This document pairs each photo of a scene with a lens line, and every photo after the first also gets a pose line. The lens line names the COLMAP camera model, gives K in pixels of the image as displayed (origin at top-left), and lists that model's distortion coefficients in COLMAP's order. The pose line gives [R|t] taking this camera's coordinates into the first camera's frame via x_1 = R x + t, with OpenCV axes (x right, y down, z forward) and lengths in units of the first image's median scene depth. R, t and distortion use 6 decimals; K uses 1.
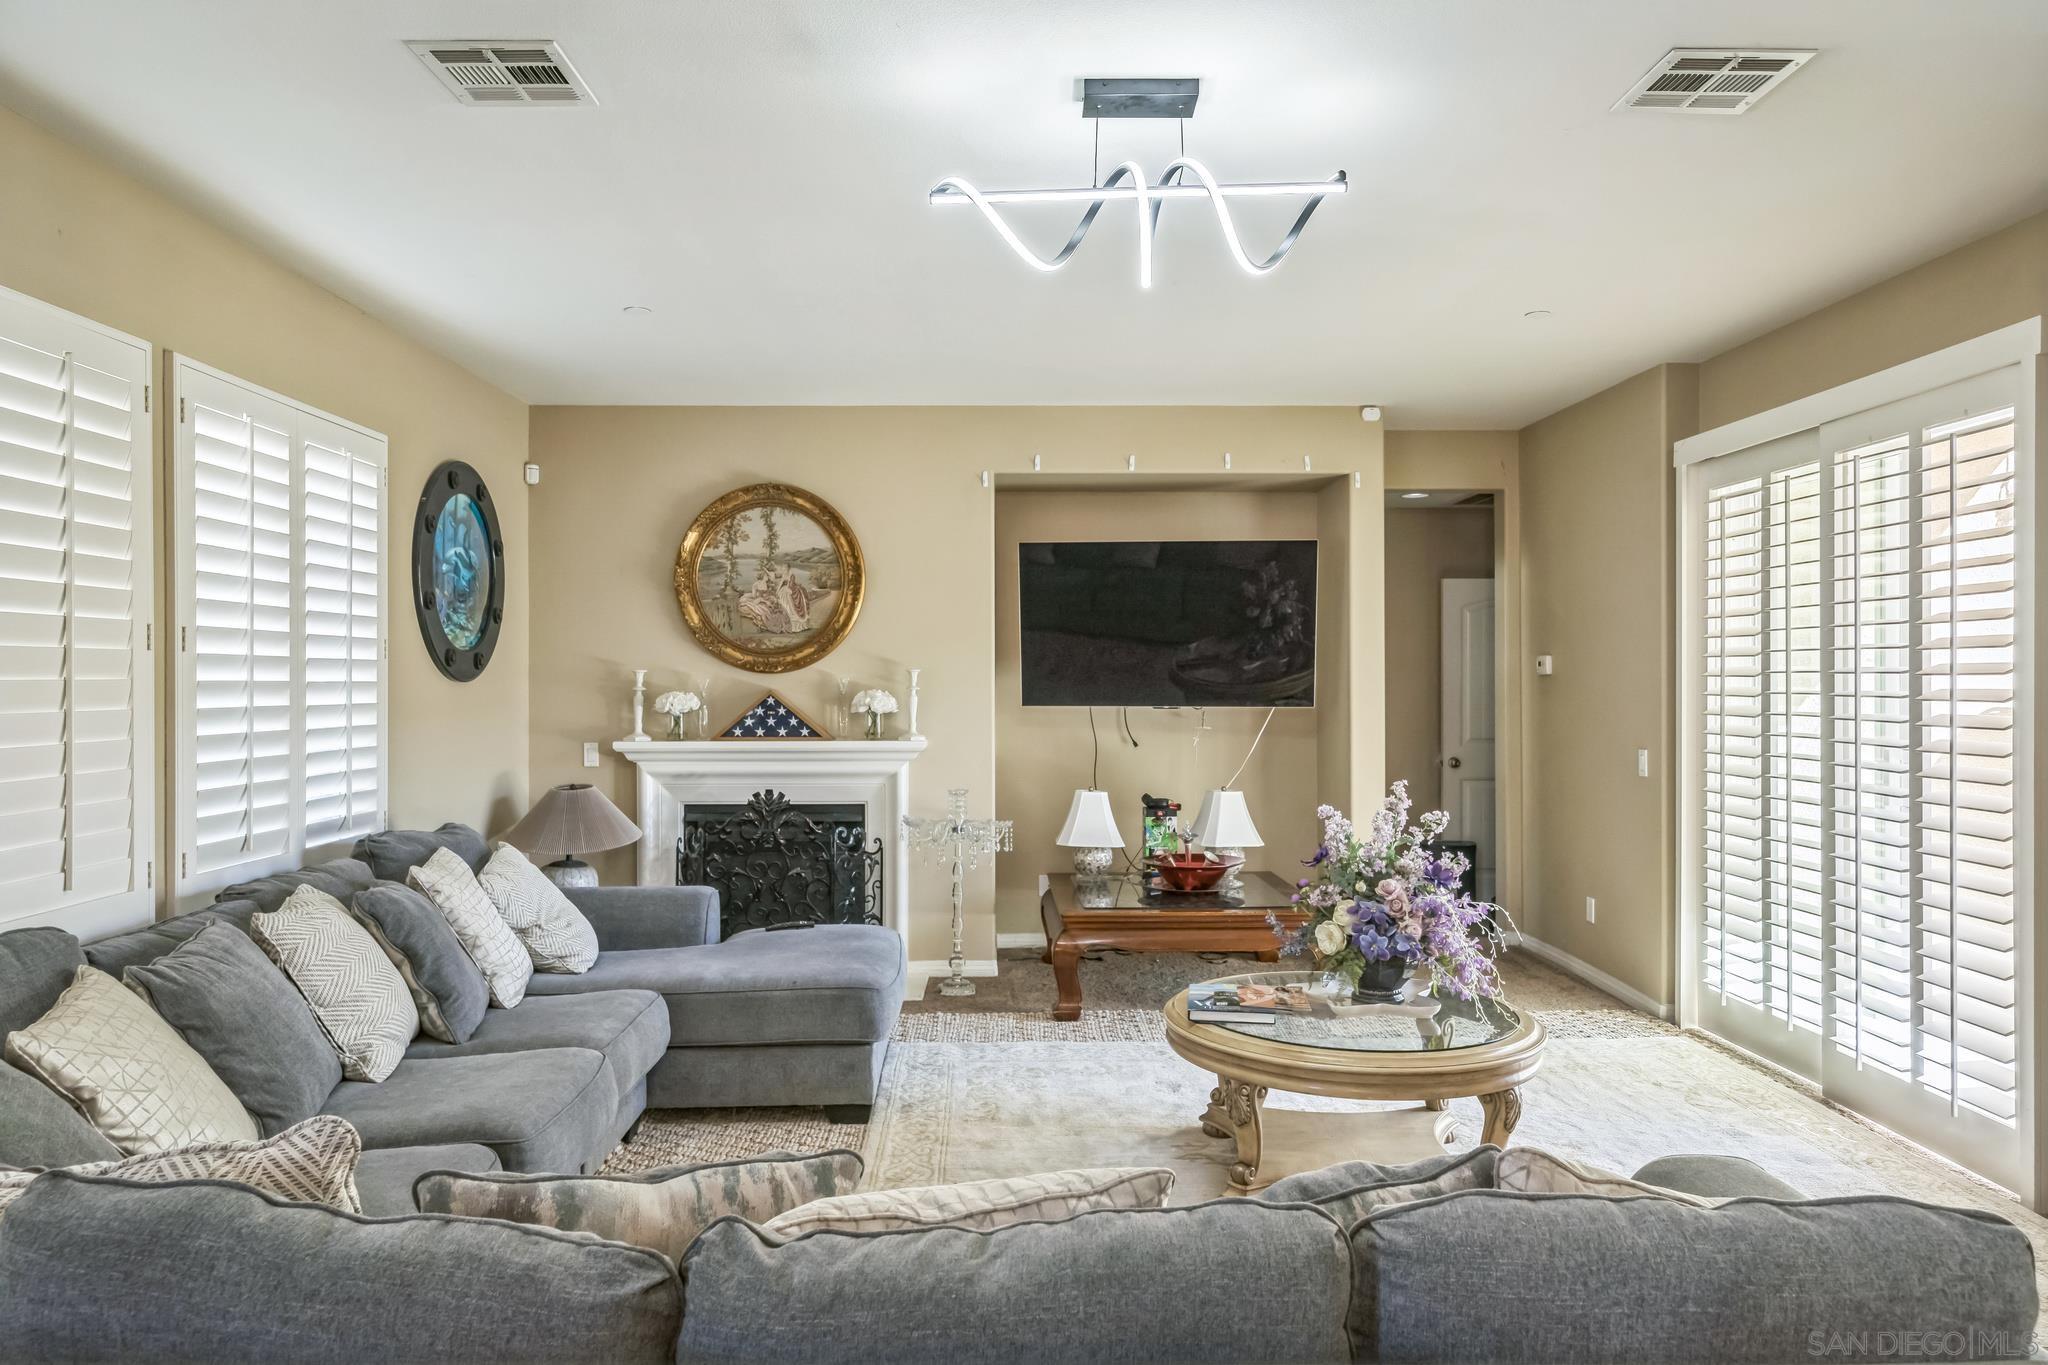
lens RADIAL K [[1363.8, 0, 1024.0], [0, 1363.8, 682.5], [0, 0, 1]] dist [0.001189, 0.000530]
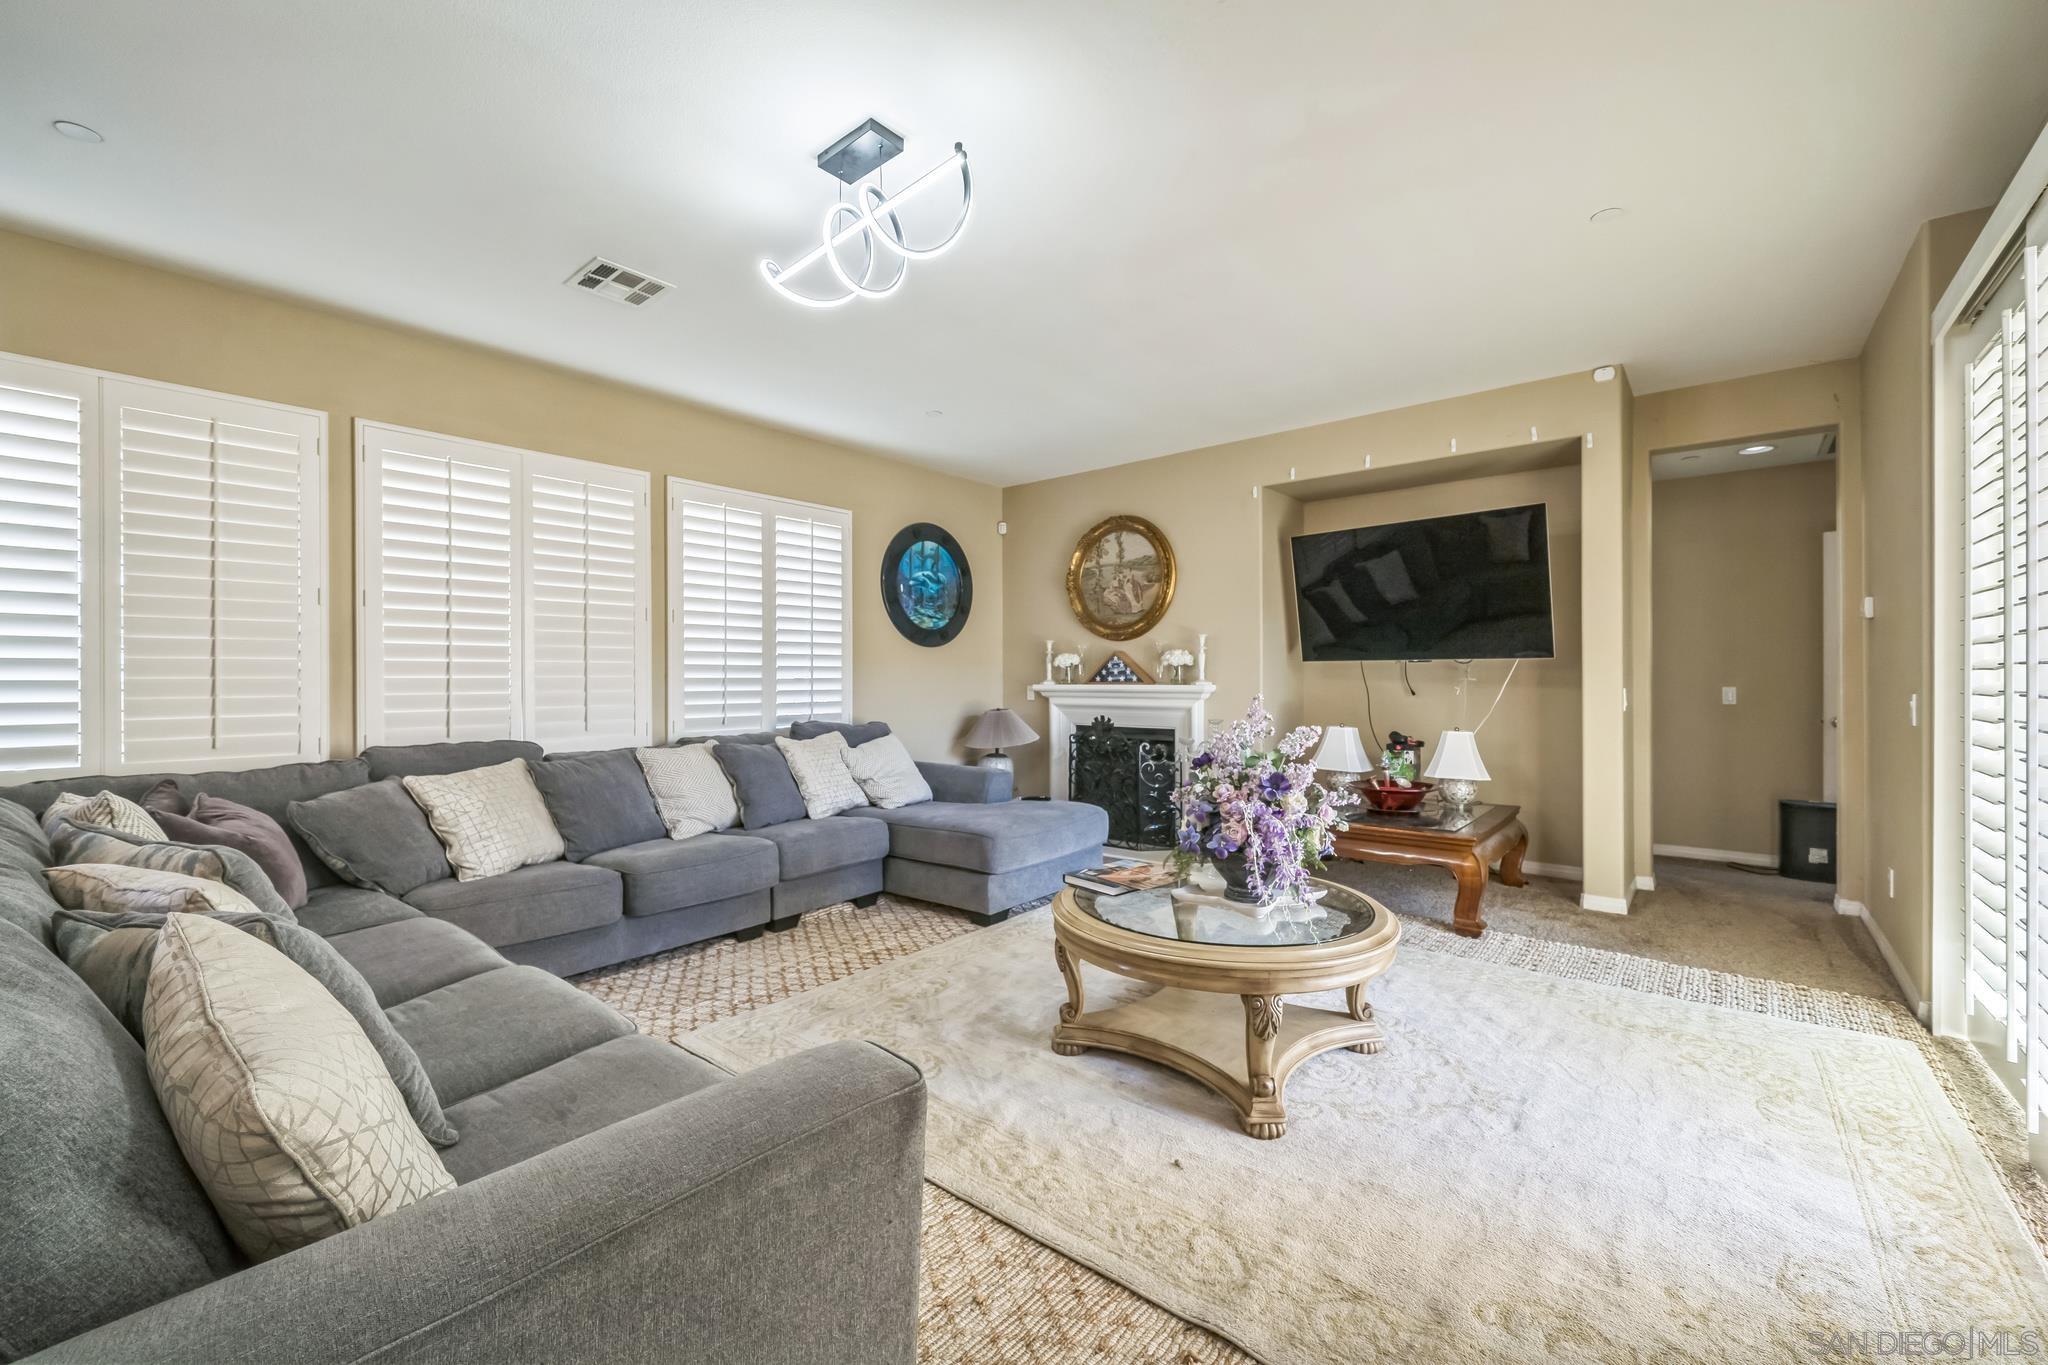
lens RADIAL K [[828.2, 0, 1024.0], [0, 828.2, 682.5], [0, 0, 1]] dist [0.002058, 0.000151]
pose [[0.755266, 0.002307, -0.655415, 0.339176], [0.000941, 0.999989, 0.004603, 0.035519], [0.655418, -0.004093, 0.755255, 0.232833]]
